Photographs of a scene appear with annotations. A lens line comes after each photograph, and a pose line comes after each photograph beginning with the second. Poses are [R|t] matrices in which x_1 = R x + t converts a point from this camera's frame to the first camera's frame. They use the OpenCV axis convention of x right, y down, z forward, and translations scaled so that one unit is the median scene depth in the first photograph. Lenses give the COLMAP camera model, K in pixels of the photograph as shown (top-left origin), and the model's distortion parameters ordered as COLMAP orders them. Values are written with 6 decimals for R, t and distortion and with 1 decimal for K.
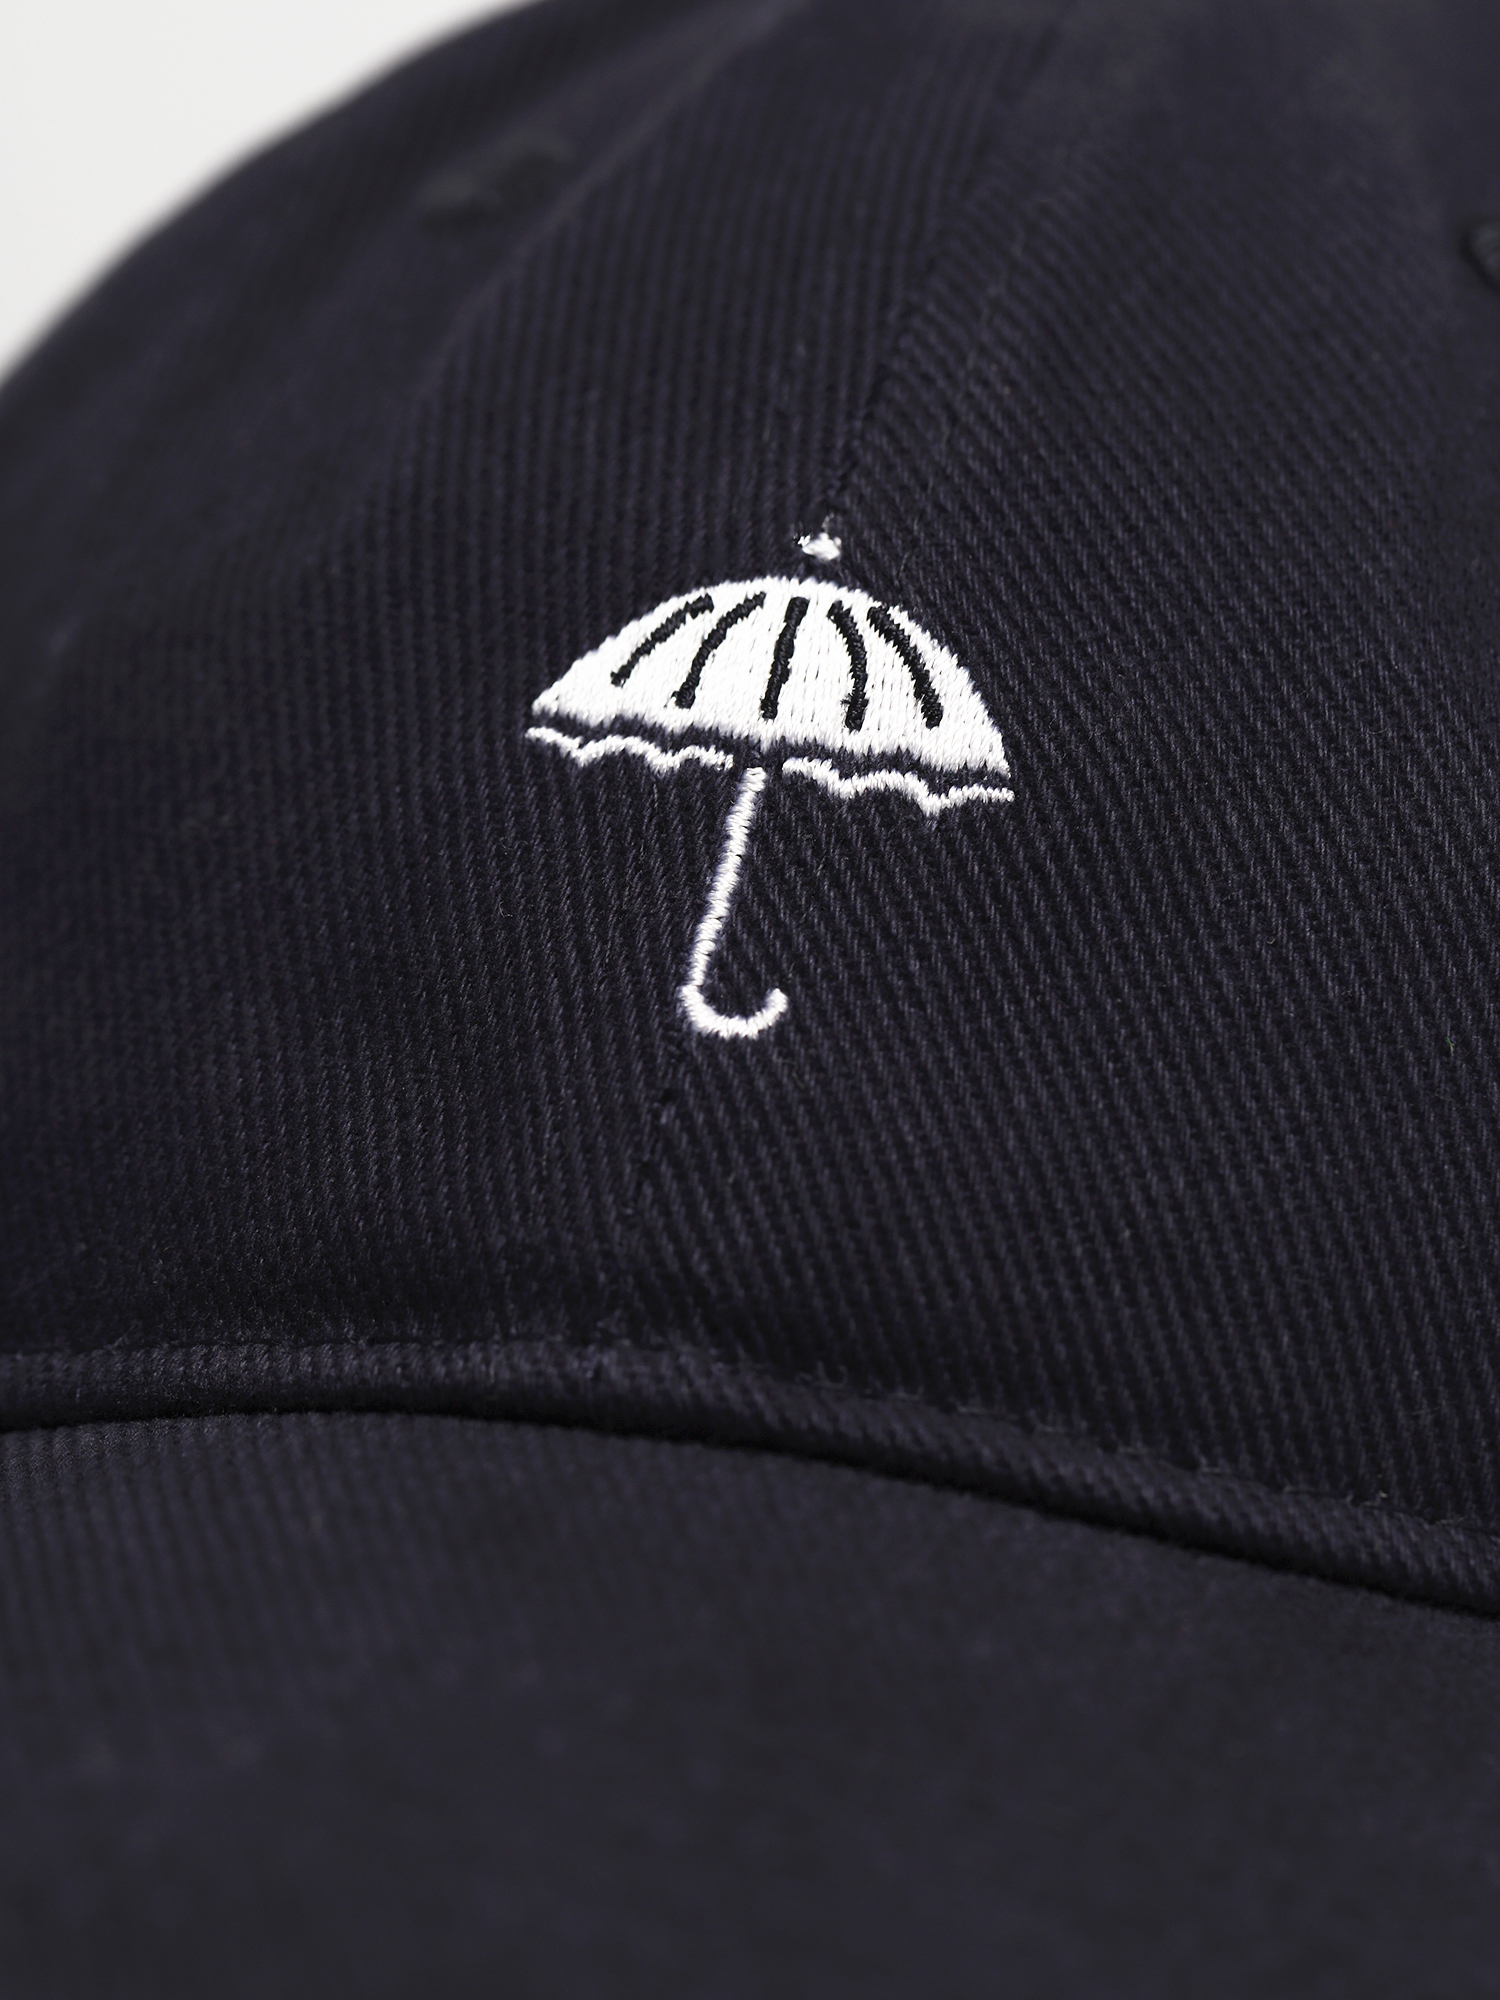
lens RADIAL K [[8040.6, 0, 752.1], [0, 8040.6, 1004.5], [0, 0, 1]] dist [0.448294, 0.000000]
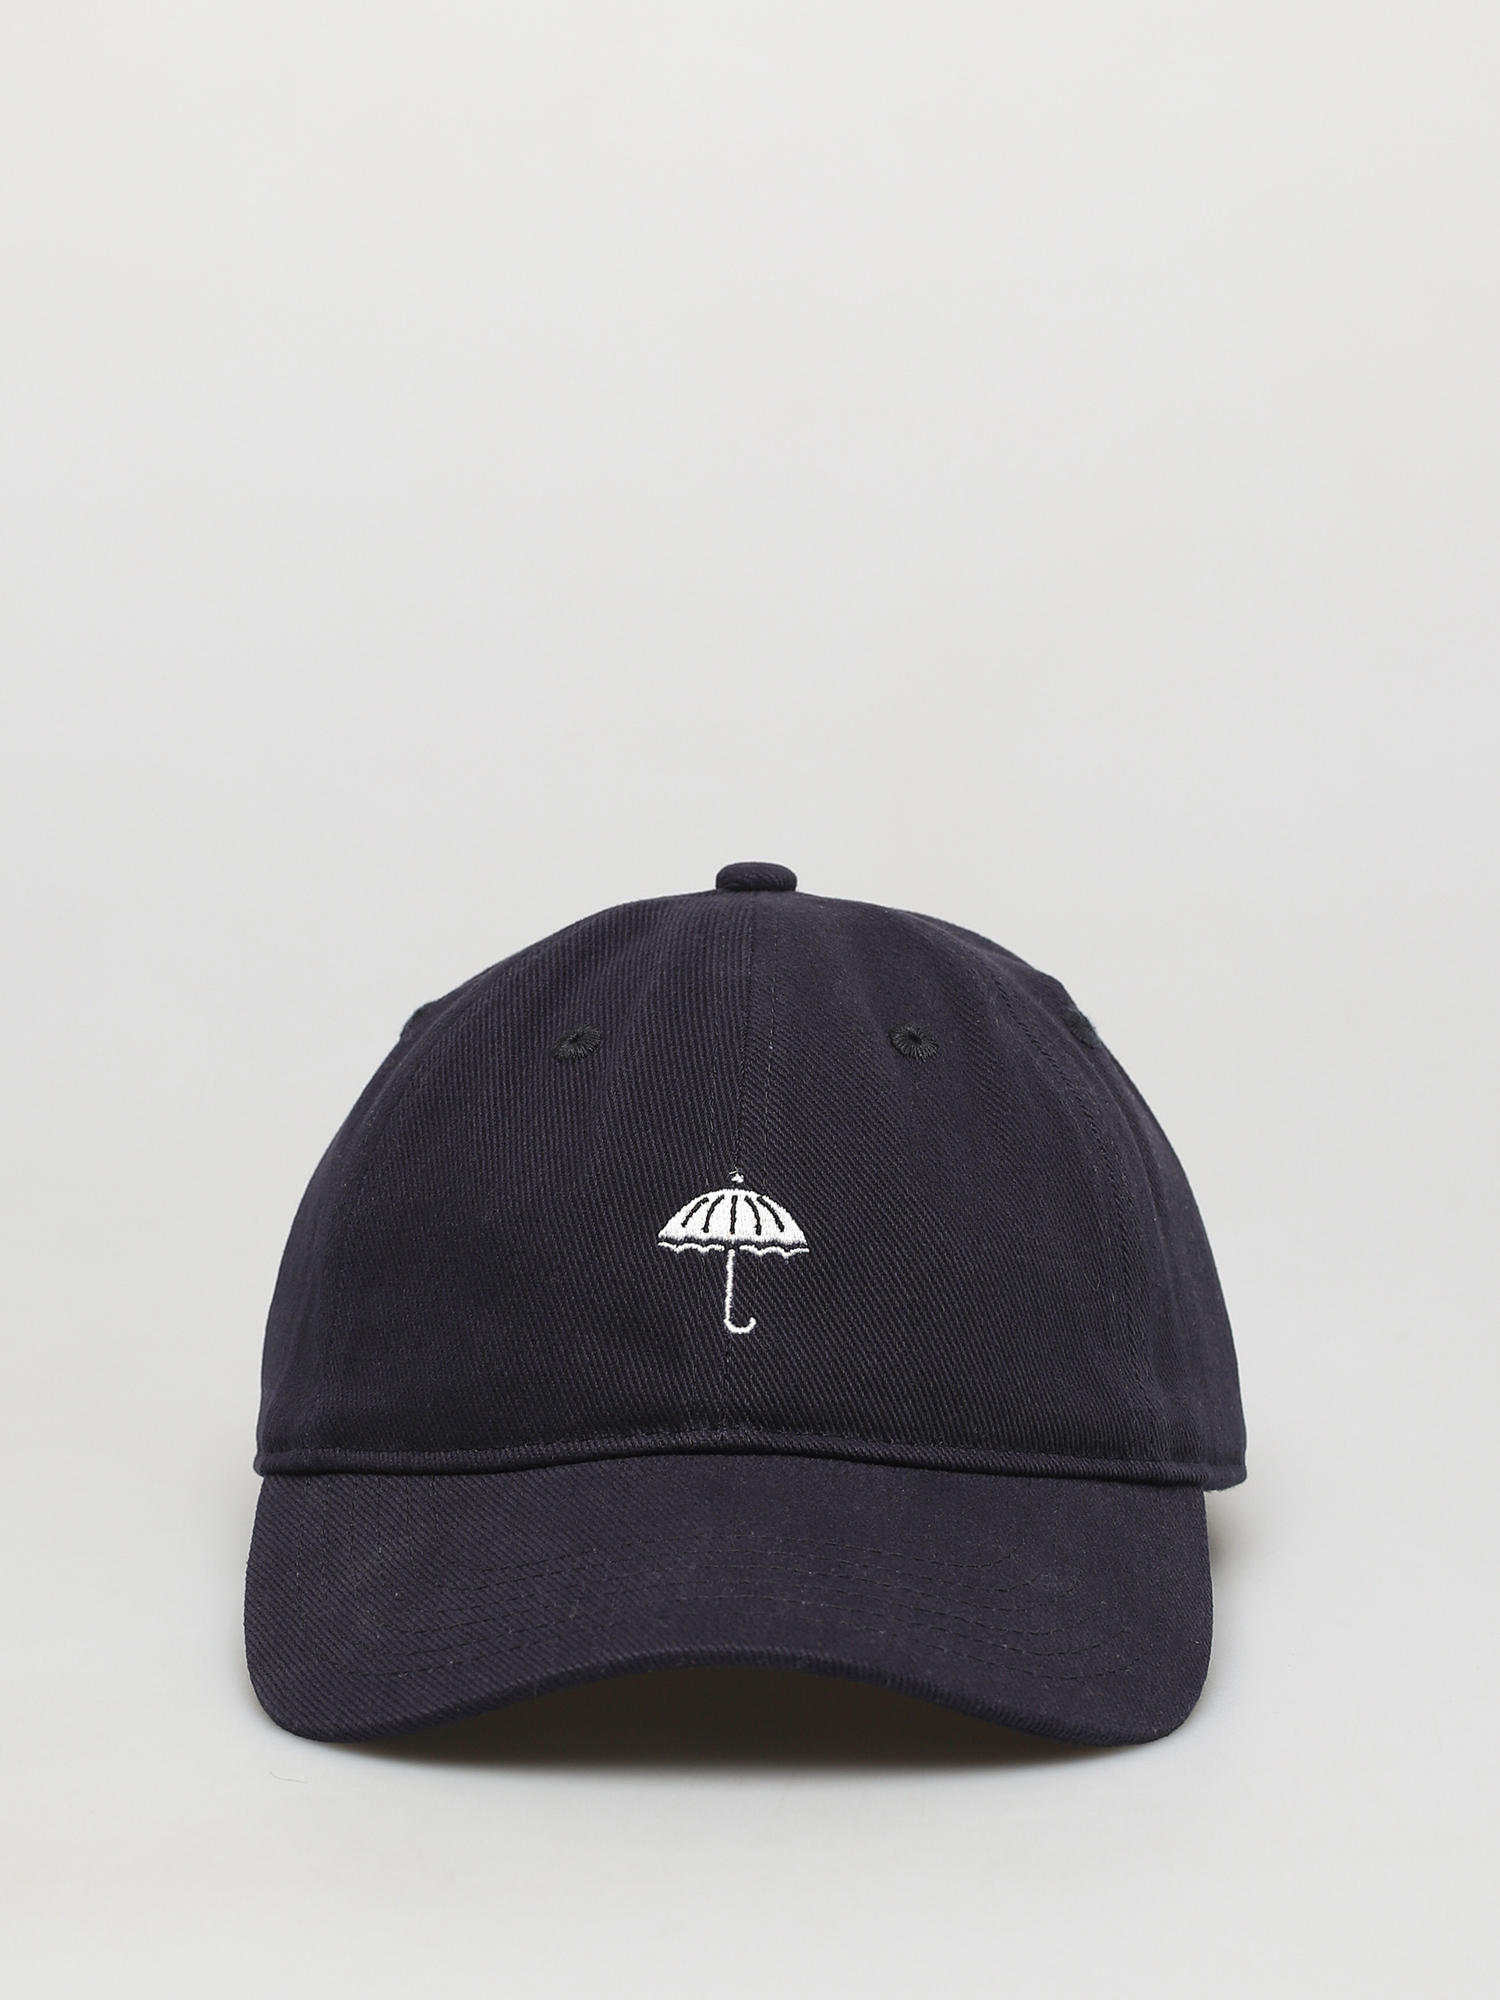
lens RADIAL K [[8040.6, 0, 745.5], [0, 8040.6, 995.3], [0, 0, 1]] dist [0.448294, 0.000000]
pose [[0.973094, -0.117207, 0.198370, -0.654599], [0.101119, 0.990849, 0.089409, -0.438648], [-0.207034, -0.066944, 0.976041, -2.304007]]
